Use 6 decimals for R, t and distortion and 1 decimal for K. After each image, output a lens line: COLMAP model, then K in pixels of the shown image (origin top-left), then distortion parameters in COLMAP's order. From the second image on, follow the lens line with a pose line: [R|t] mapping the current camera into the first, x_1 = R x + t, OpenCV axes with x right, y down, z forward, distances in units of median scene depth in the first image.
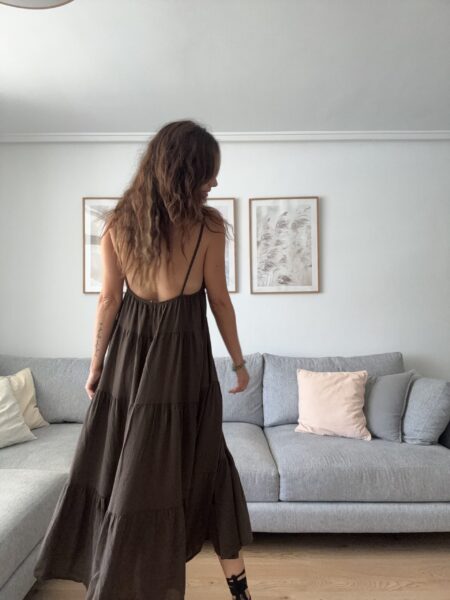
lens RADIAL K [[403.5, 0, 225.0], [0, 403.5, 300.0], [0, 0, 1]] dist [-0.002068, -0.000099]
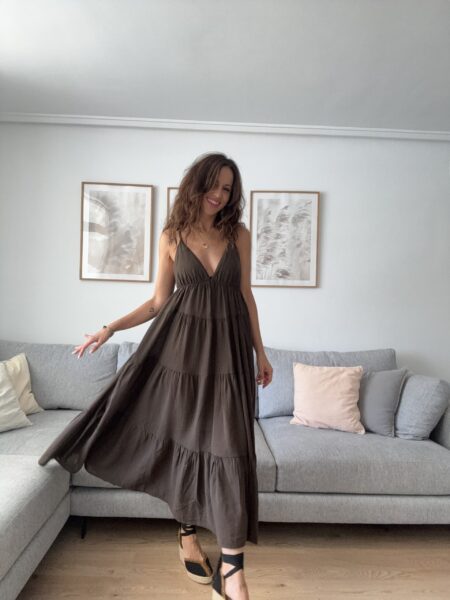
lens RADIAL K [[400.6, 0, 155.5], [0, 400.6, 297.4], [0, 0, 1]] dist [0.001698, -0.000492]
pose [[0.998686, 0.035610, 0.036866, -0.214820], [-0.036502, 0.999050, 0.023805, -0.003241], [-0.035984, -0.025119, 0.999037, 0.013183]]
